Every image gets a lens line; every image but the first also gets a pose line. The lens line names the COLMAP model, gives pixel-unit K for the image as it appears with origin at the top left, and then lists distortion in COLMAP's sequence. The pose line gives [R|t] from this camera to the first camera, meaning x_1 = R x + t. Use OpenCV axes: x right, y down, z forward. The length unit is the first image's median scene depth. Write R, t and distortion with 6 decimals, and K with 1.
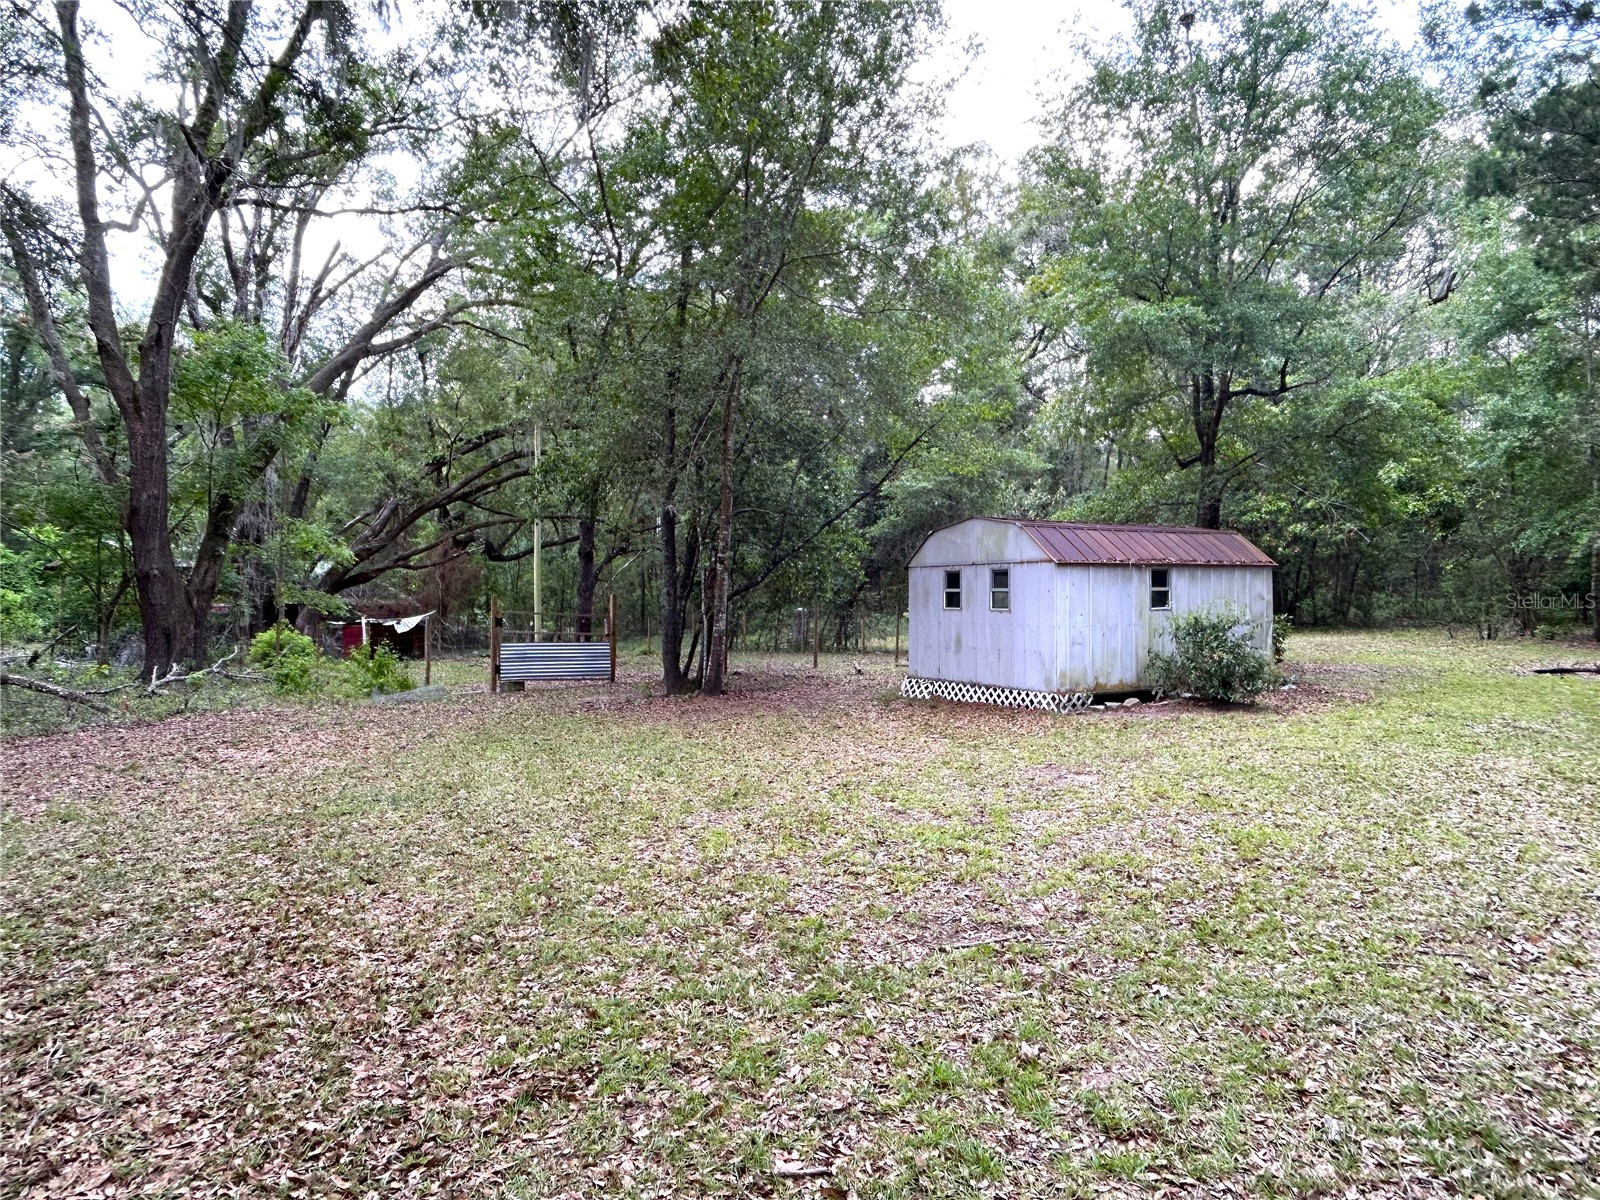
lens RADIAL K [[983.4, 0, 793.2], [0, 983.4, 596.1], [0, 0, 1]] dist [-0.002941, -0.000138]
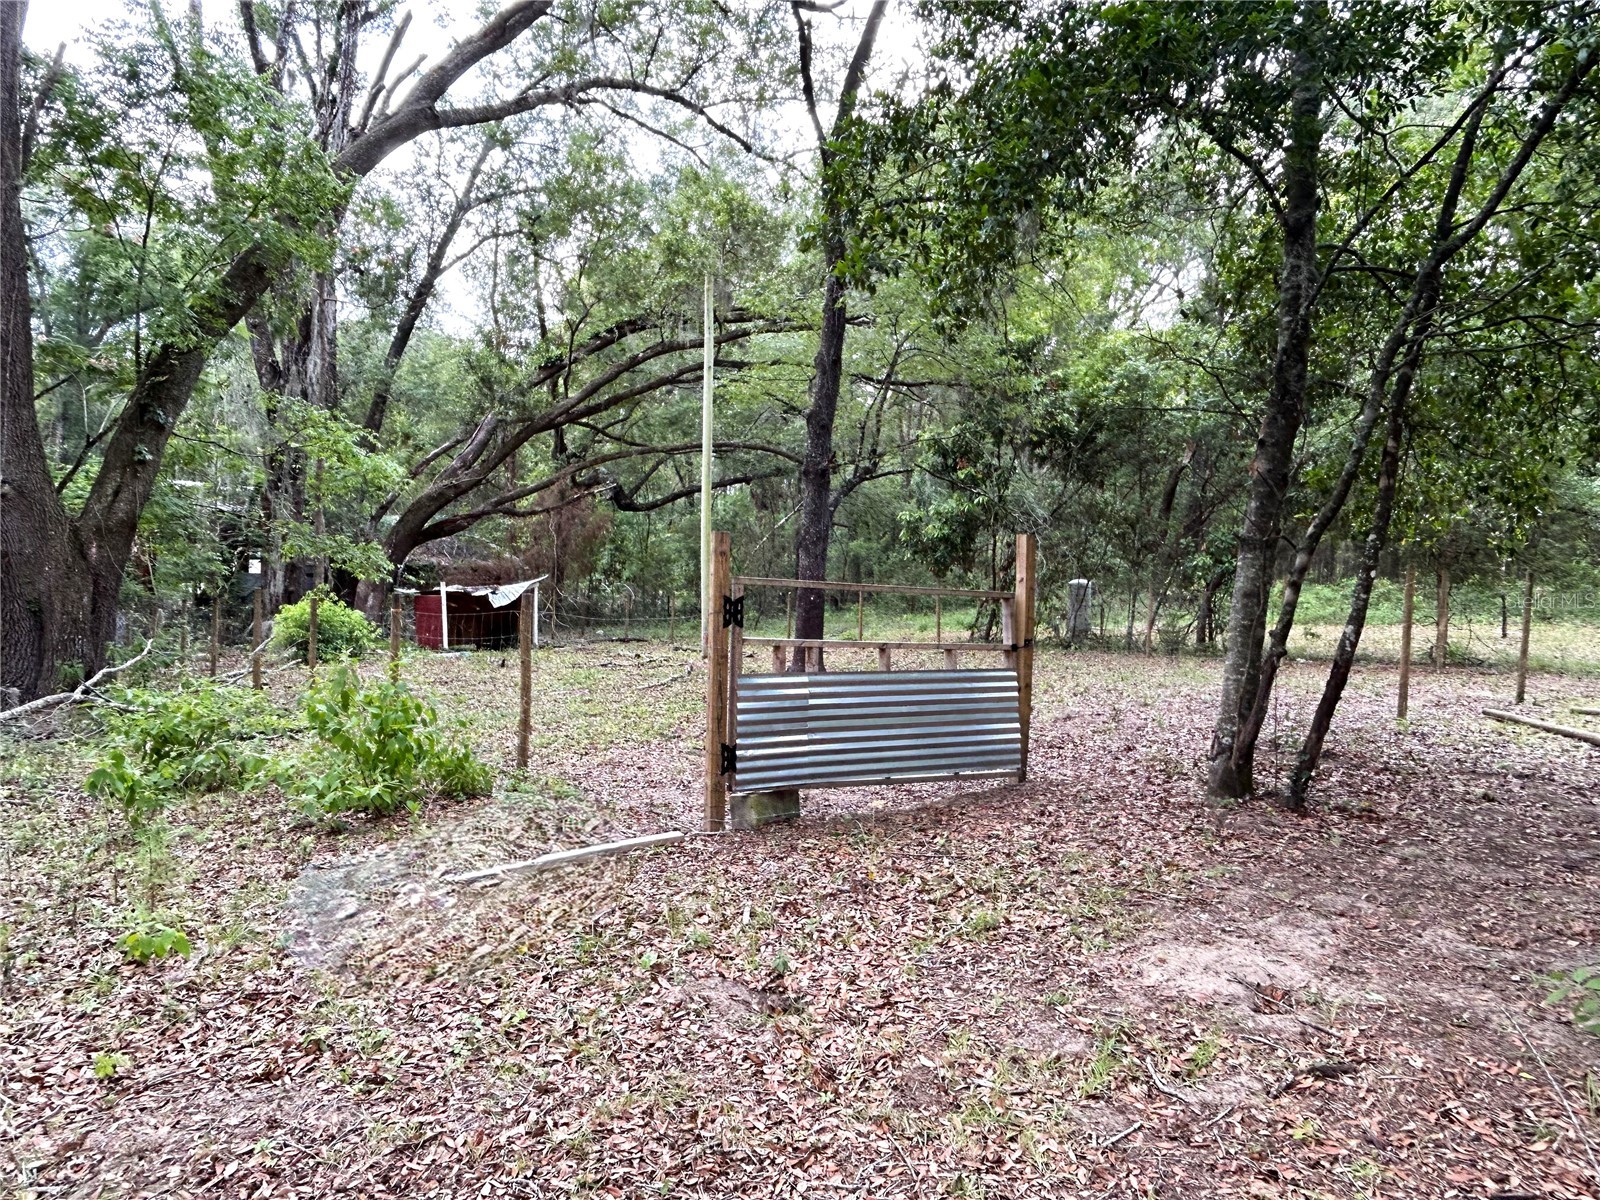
lens RADIAL K [[983.4, 0, 805.1], [0, 983.4, 604.6], [0, 0, 1]] dist [-0.002941, -0.000138]
pose [[0.995347, 0.019293, -0.094406, -0.112297], [-0.015540, 0.999065, 0.040334, 0.004477], [0.095096, -0.038680, 0.994716, 0.312246]]
